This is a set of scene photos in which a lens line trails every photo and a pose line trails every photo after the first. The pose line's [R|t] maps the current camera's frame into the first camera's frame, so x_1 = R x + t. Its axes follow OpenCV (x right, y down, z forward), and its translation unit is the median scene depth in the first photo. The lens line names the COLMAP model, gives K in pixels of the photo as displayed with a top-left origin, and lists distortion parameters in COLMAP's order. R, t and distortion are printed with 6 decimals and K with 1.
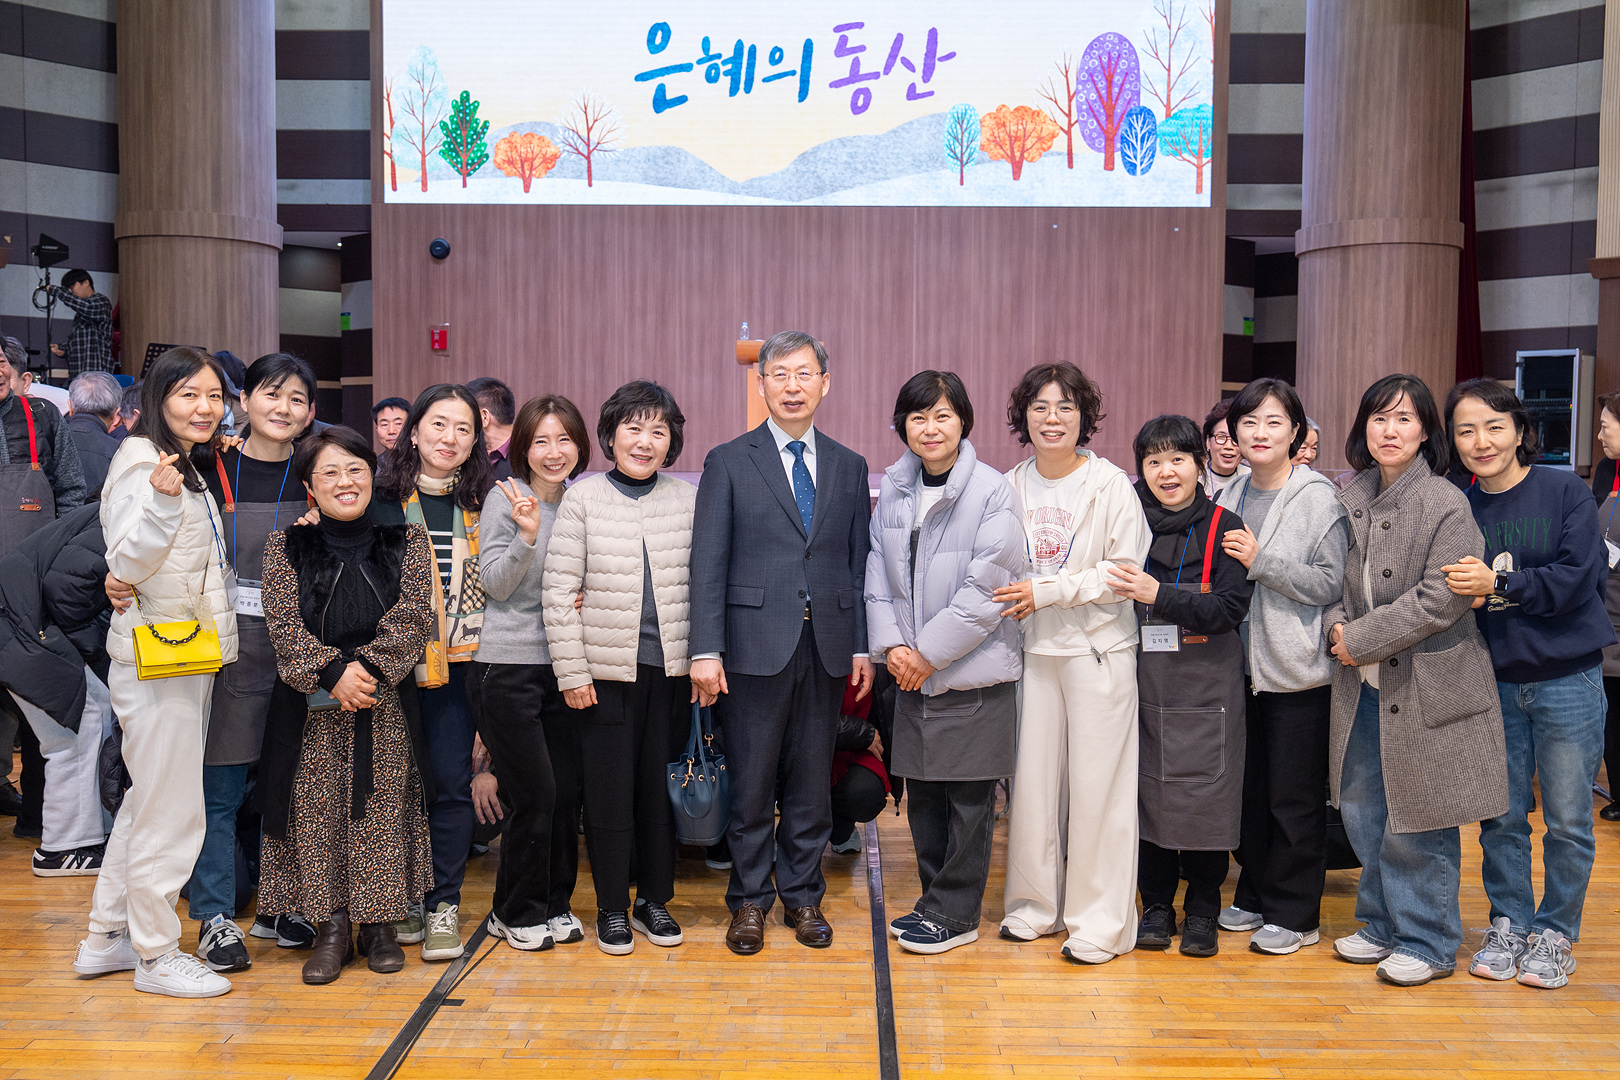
lens RADIAL K [[1537.6, 0, 802.4], [0, 1537.6, 549.3], [0, 0, 1]] dist [-0.002395, 0.002726]
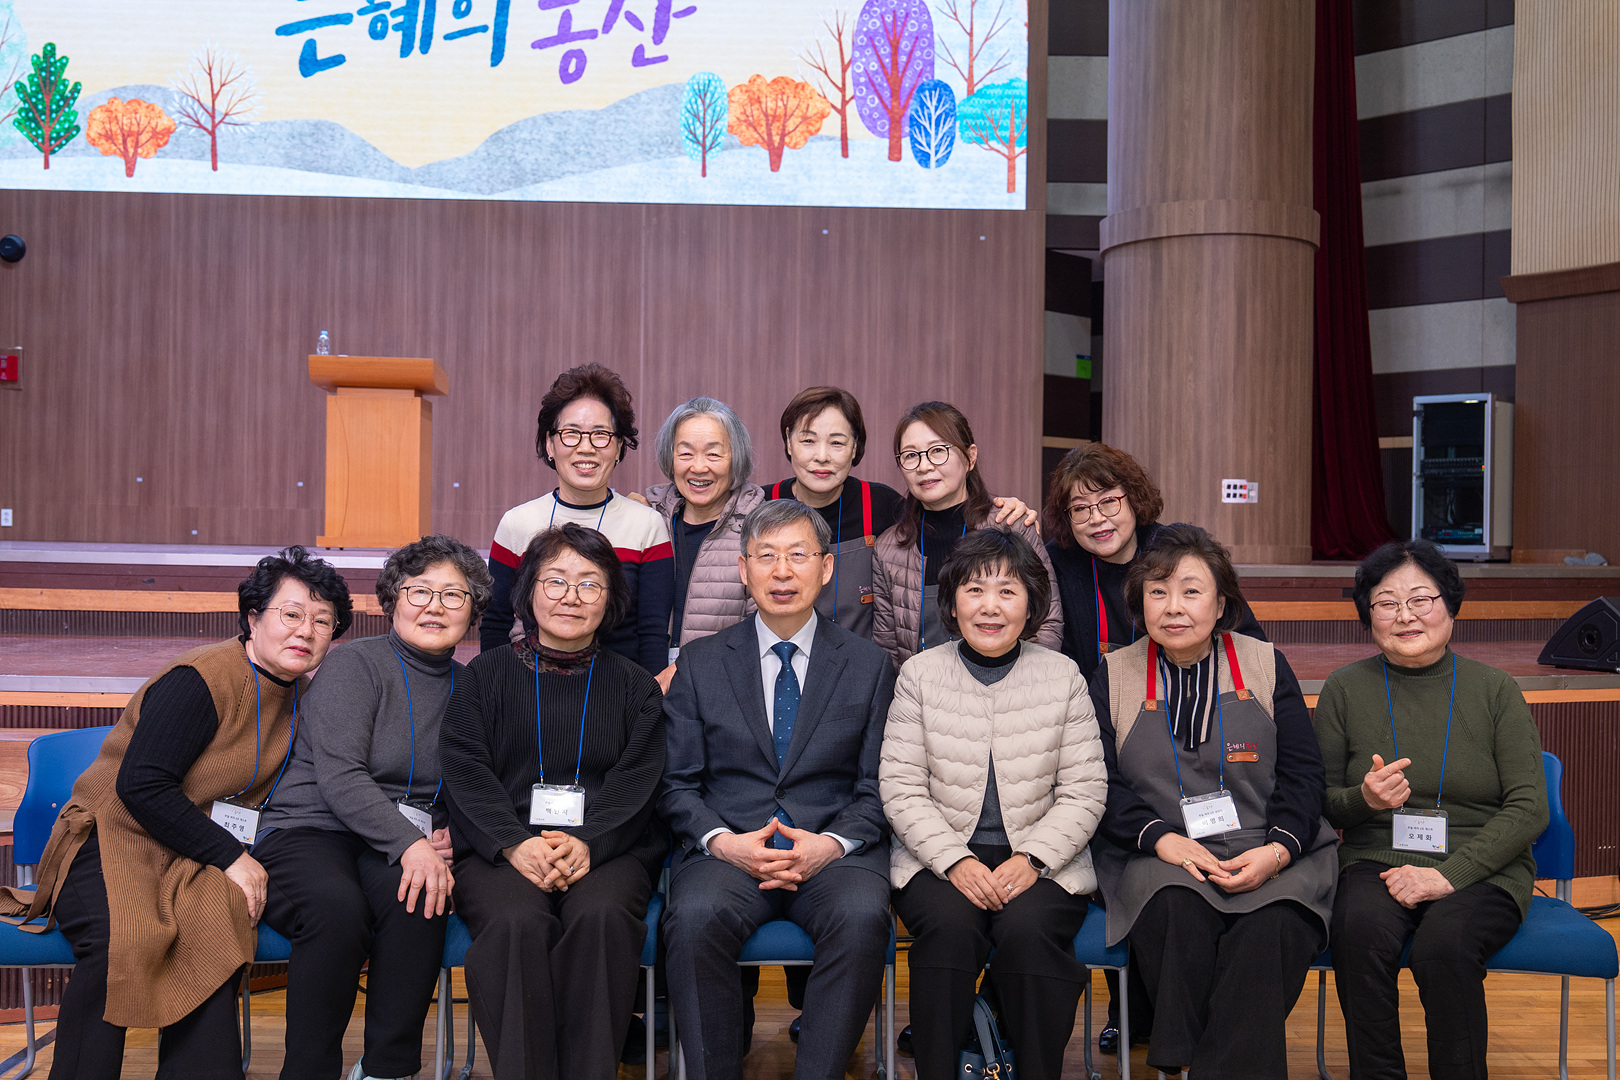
lens RADIAL K [[1673.6, 0, 815.8], [0, 1673.6, 545.6], [0, 0, 1]] dist [0.002375, -0.000685]
pose [[0.999185, 0.008670, 0.039424, 0.128355], [-0.006079, 0.997843, -0.065366, 0.001103], [-0.039906, 0.065073, 0.997082, 0.177021]]
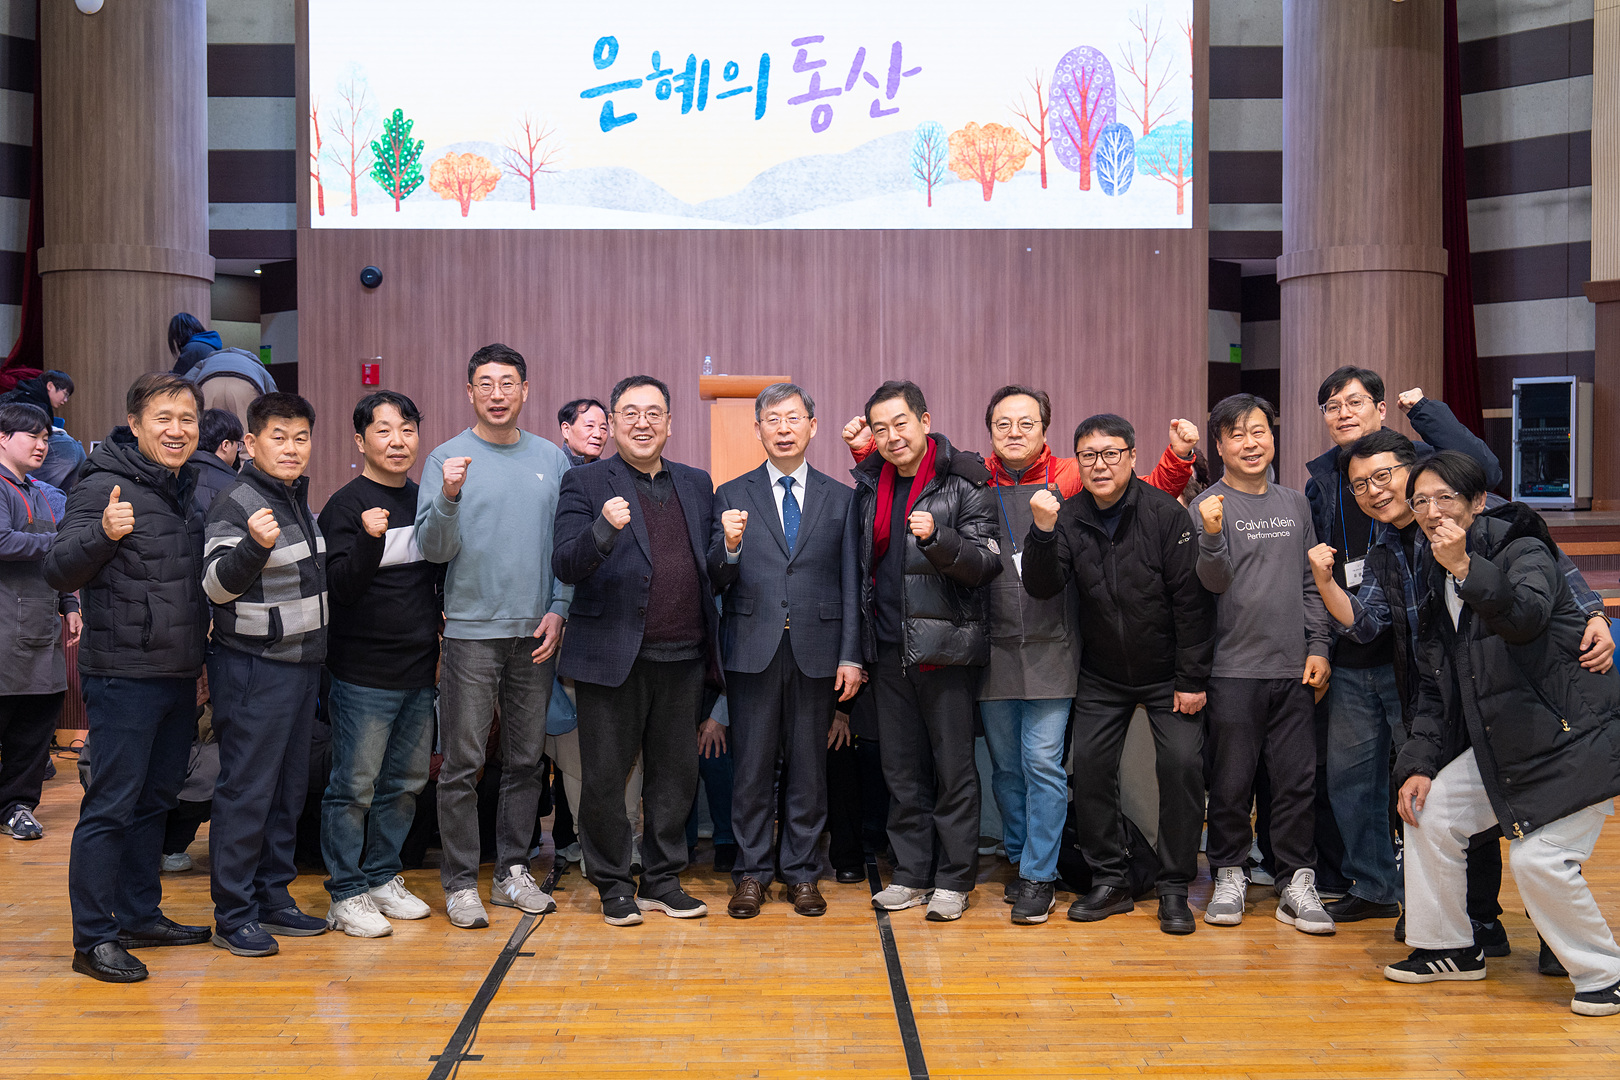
lens RADIAL K [[1824.1, 0, 799.0], [0, 1824.1, 551.7], [0, 0, 1]] dist [-0.002624, 0.014278]
pose [[0.999403, -0.010864, 0.032807, -0.015305], [0.011878, 0.999452, -0.030885, 0.007832], [-0.032454, 0.031256, 0.998984, -0.106896]]
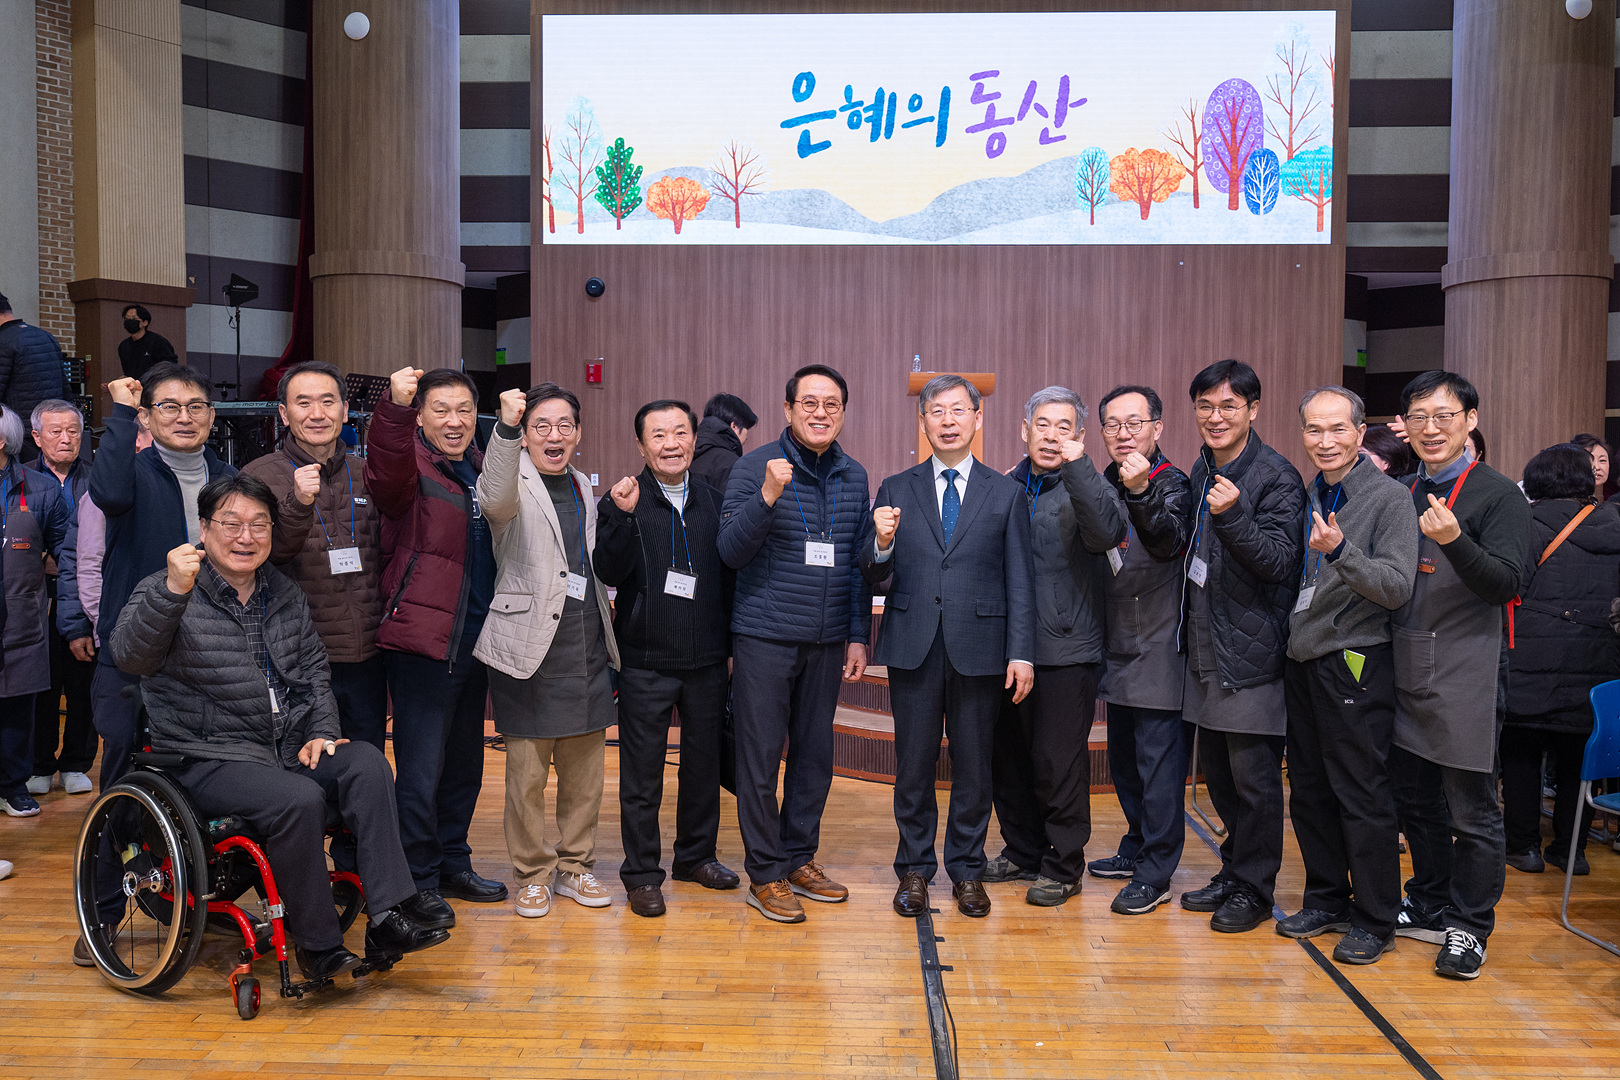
lens RADIAL K [[1393.6, 0, 800.9], [0, 1393.6, 546.6], [0, 0, 1]] dist [-0.008637, 0.010166]
pose [[0.999873, -0.001793, -0.015865, -0.080637], [0.001587, 0.999914, -0.013009, -0.004989], [0.015887, 0.012982, 0.999790, 0.049434]]
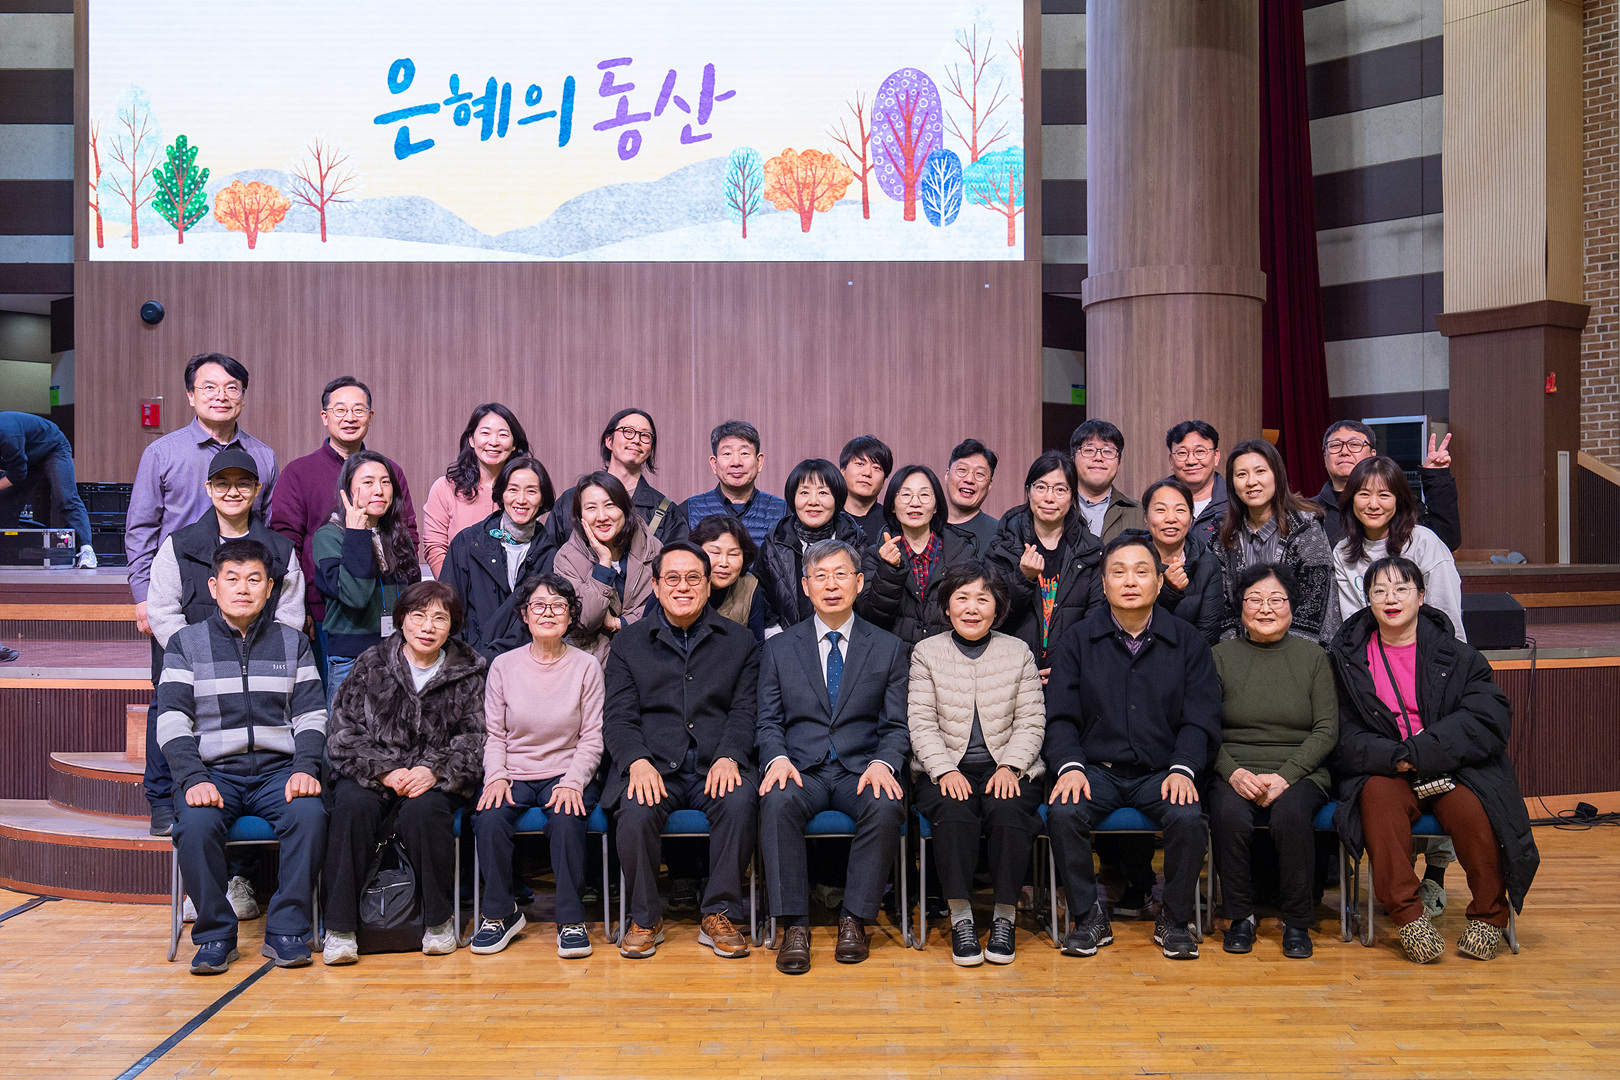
lens RADIAL K [[1675.7, 0, 808.3], [0, 1675.7, 551.6], [0, 0, 1]] dist [-0.001948, 0.004997]
pose [[0.999795, -0.008253, 0.018508, 0.121308], [0.009387, 0.998029, -0.062049, 0.003857], [-0.017959, 0.062210, 0.997902, 0.046986]]
